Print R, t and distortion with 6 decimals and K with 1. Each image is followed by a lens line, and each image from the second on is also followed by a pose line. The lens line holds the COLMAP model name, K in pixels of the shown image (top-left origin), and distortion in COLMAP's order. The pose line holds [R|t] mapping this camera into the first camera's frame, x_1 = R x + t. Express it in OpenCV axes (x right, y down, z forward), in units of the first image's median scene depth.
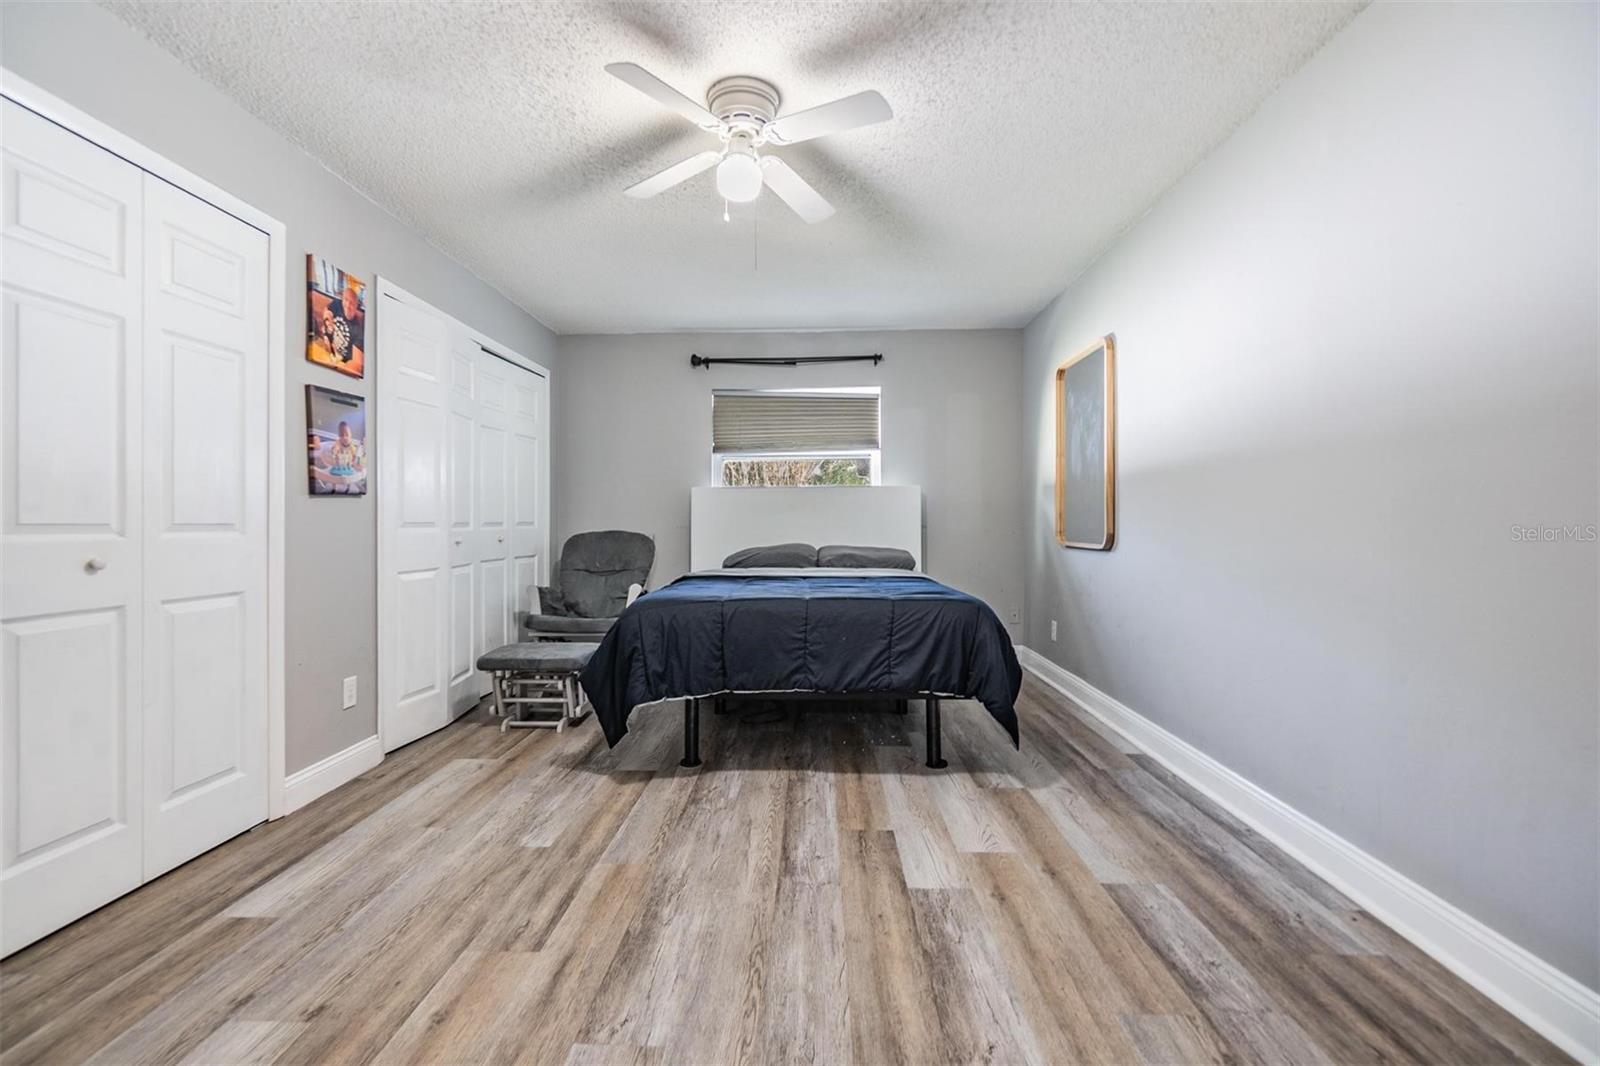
lens RADIAL K [[698.9, 0, 787.2], [0, 698.9, 529.4], [0, 0, 1]] dist [-0.003862, 0.000777]
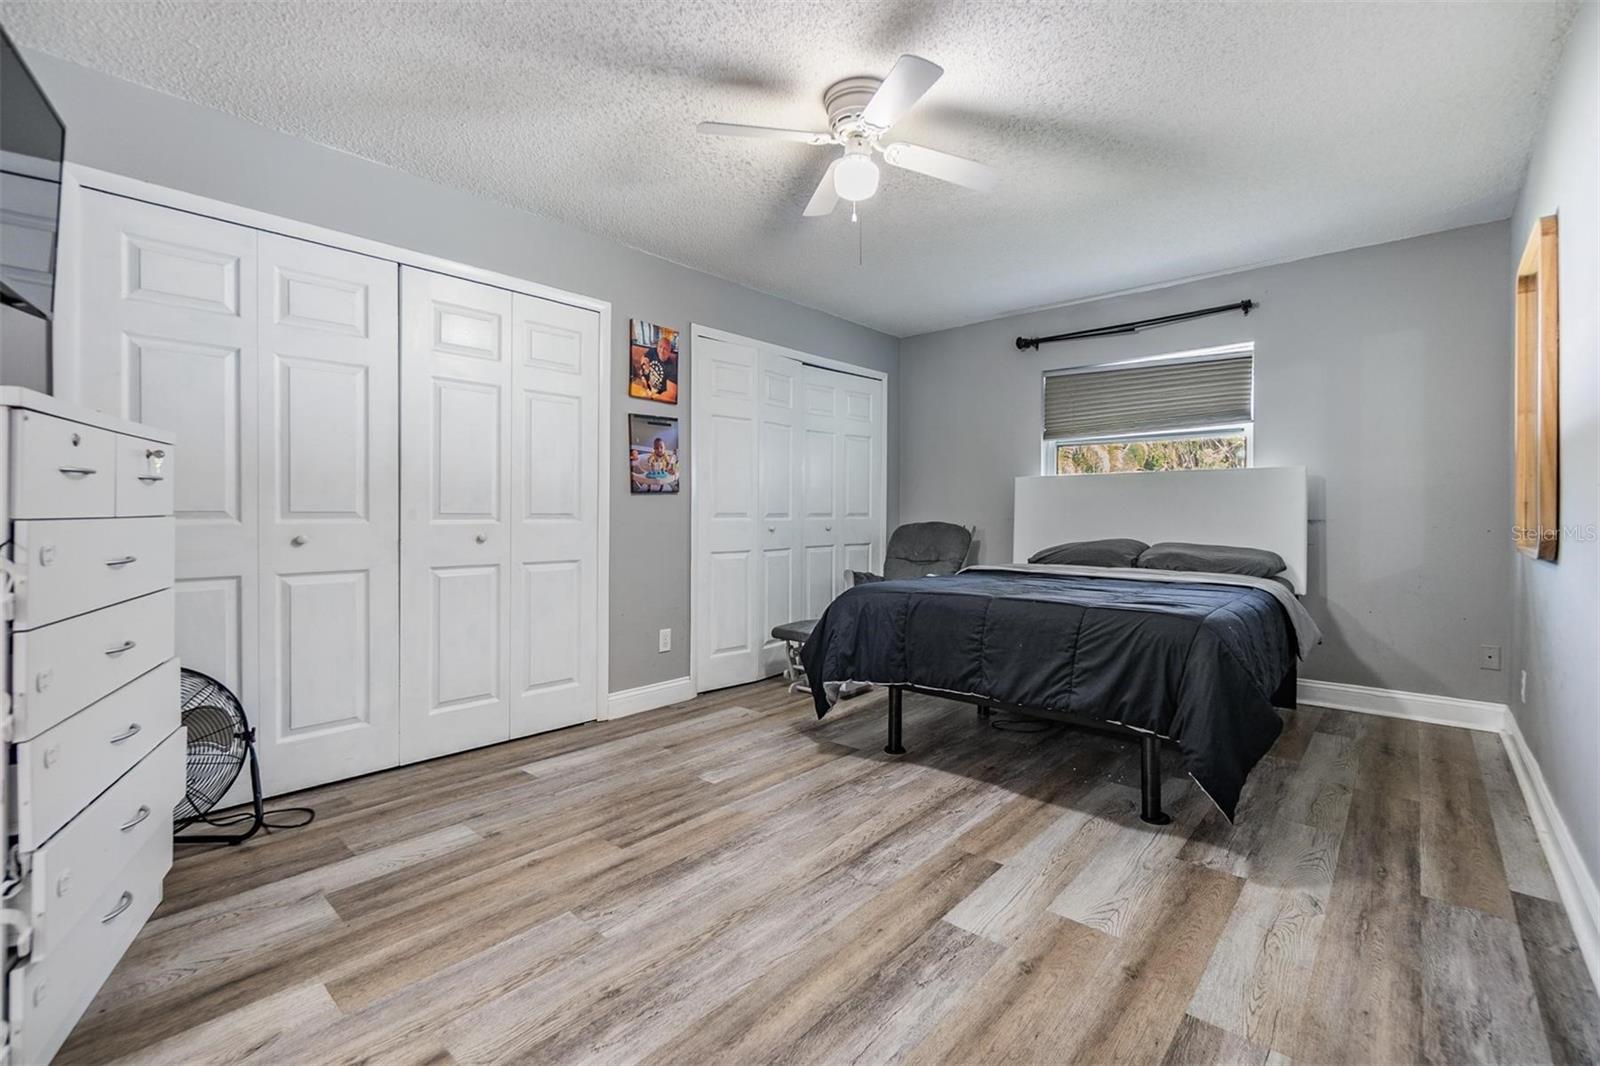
lens RADIAL K [[698.9, 0, 784.9], [0, 698.9, 519.3], [0, 0, 1]] dist [-0.003862, 0.000777]
pose [[0.769912, 0.008918, -0.638088, 0.427457], [-0.010111, 0.999947, 0.001777, -0.003010], [0.638070, 0.005084, 0.769961, 0.124866]]
